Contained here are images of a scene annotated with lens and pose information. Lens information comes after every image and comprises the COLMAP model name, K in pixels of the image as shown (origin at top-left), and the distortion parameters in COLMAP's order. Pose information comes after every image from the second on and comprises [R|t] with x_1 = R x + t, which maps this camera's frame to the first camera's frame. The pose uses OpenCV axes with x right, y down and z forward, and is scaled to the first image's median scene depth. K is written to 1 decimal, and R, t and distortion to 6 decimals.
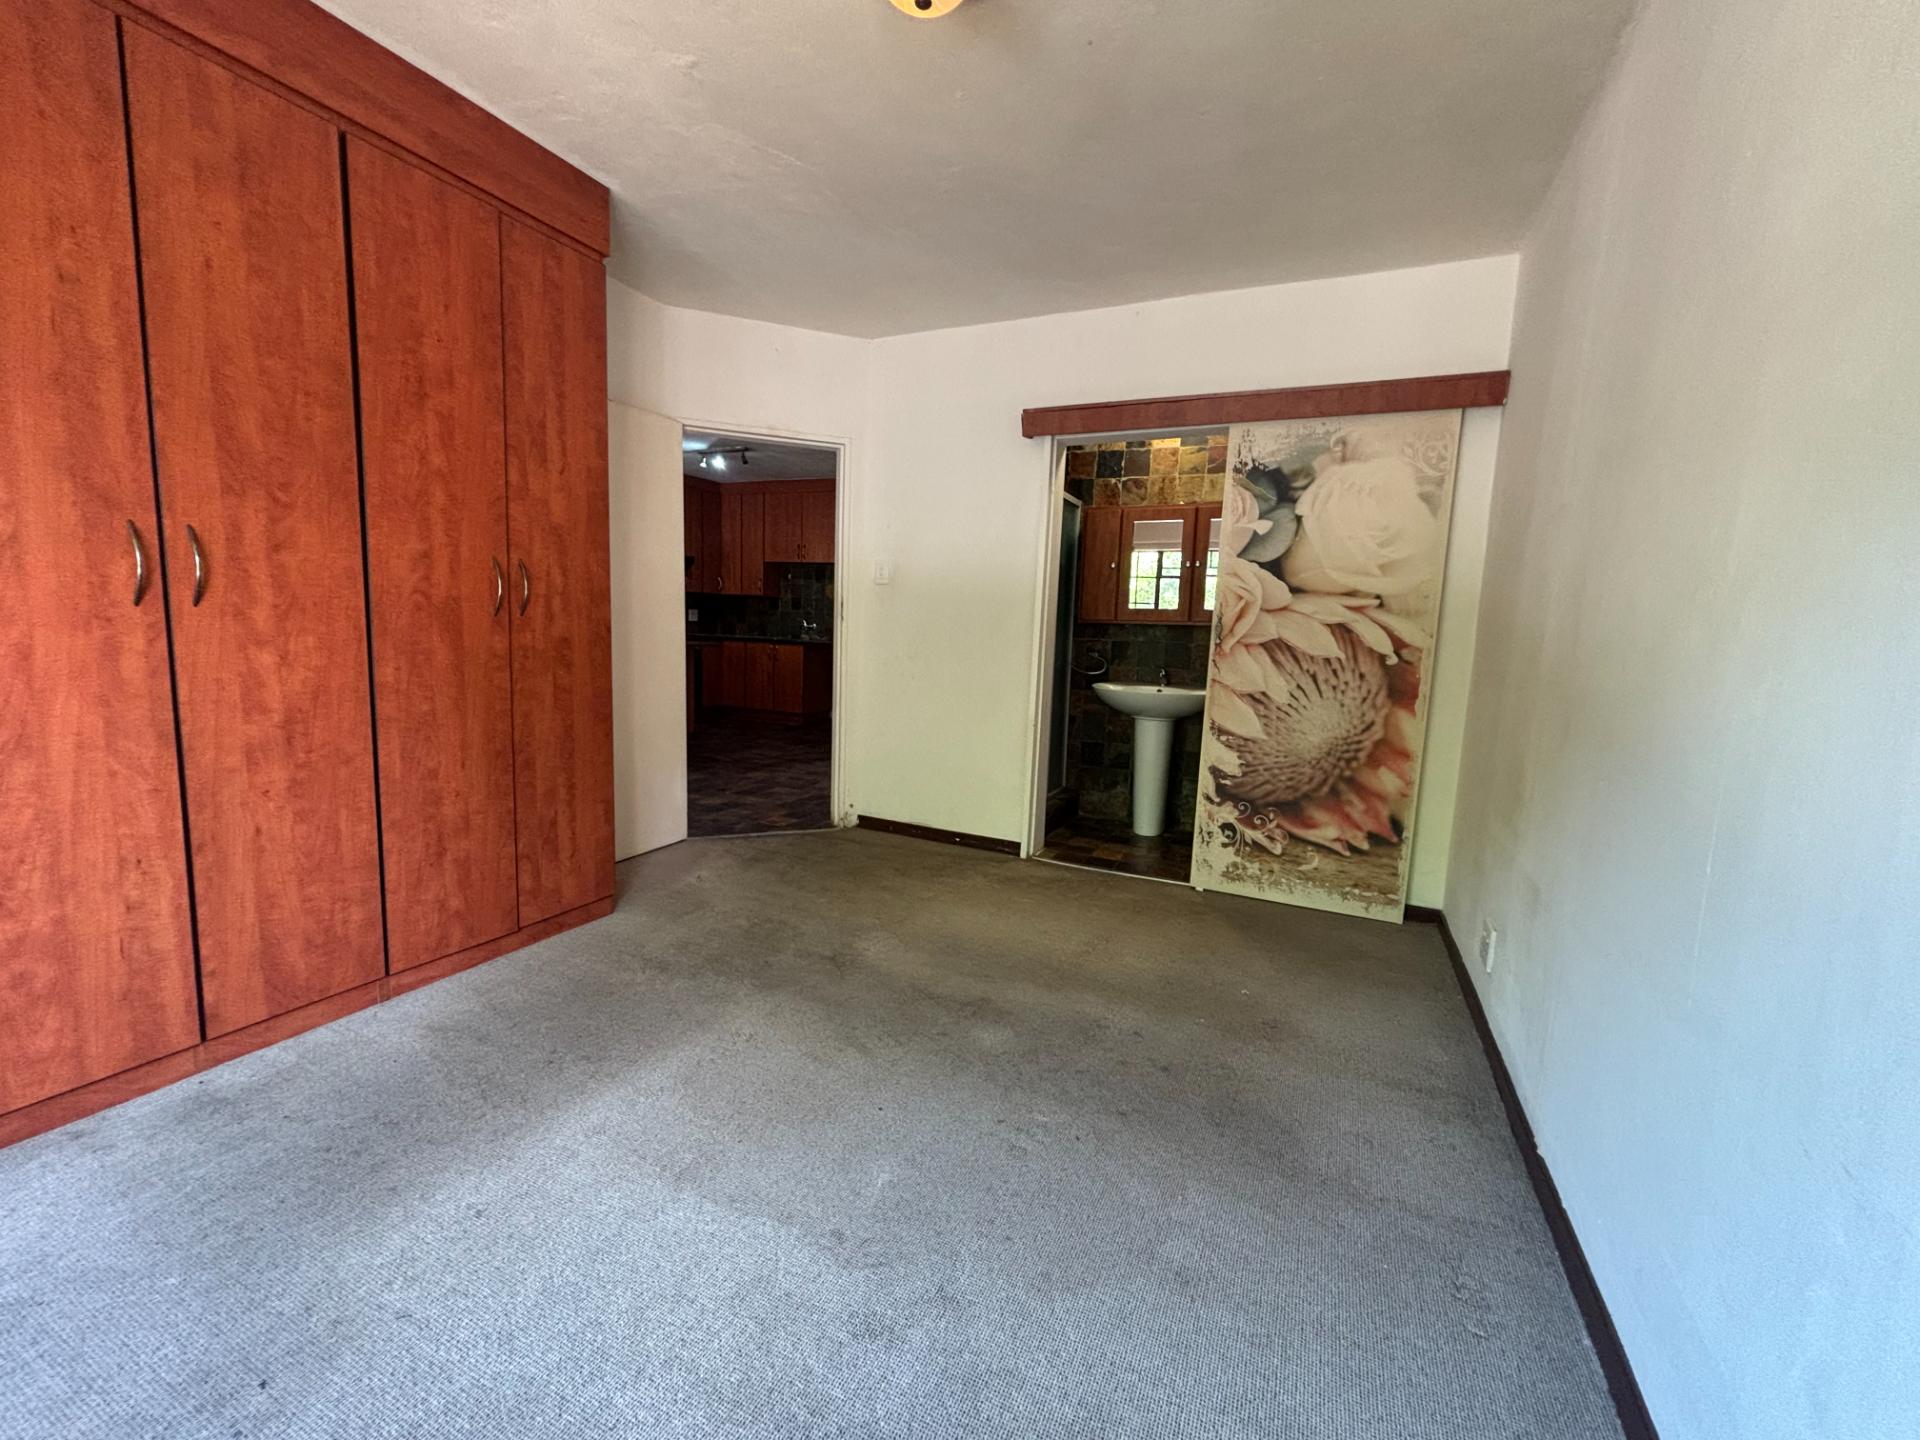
lens RADIAL K [[778.3, 0, 957.6], [0, 778.3, 723.7], [0, 0, 1]] dist [-0.007037, 0.000317]
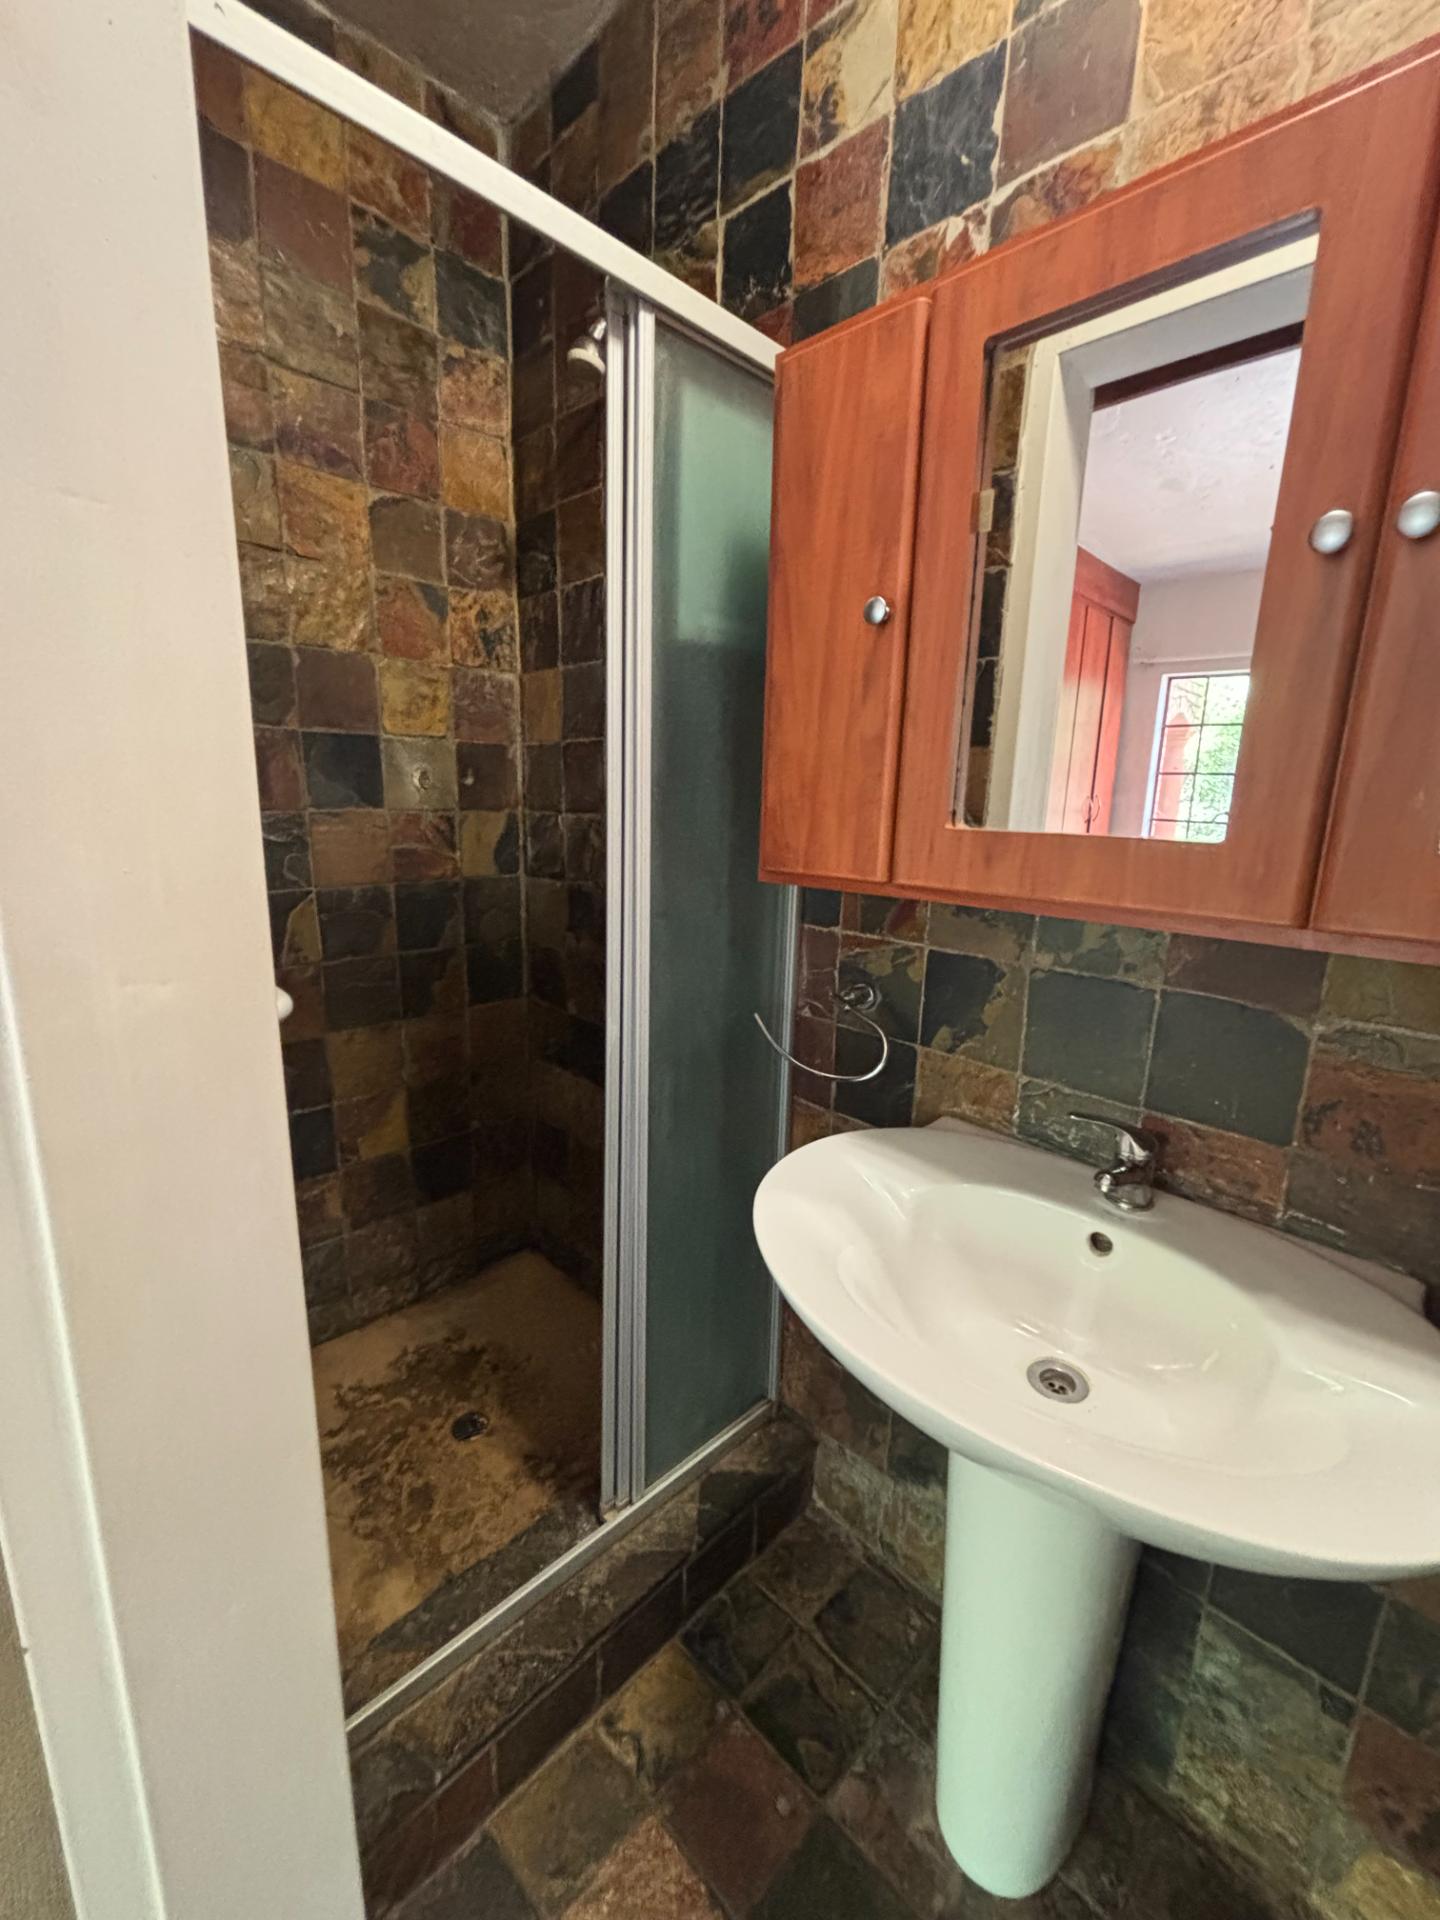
lens RADIAL K [[778.3, 0, 717.9], [0, 778.3, 970.3], [0, 0, 1]] dist [-0.007037, 0.000317]
pose [[0.938812, 0.046689, -0.341251, 0.223735], [-0.007410, 0.993278, 0.115513, -0.130082], [0.344350, -0.105916, 0.932848, 0.756897]]
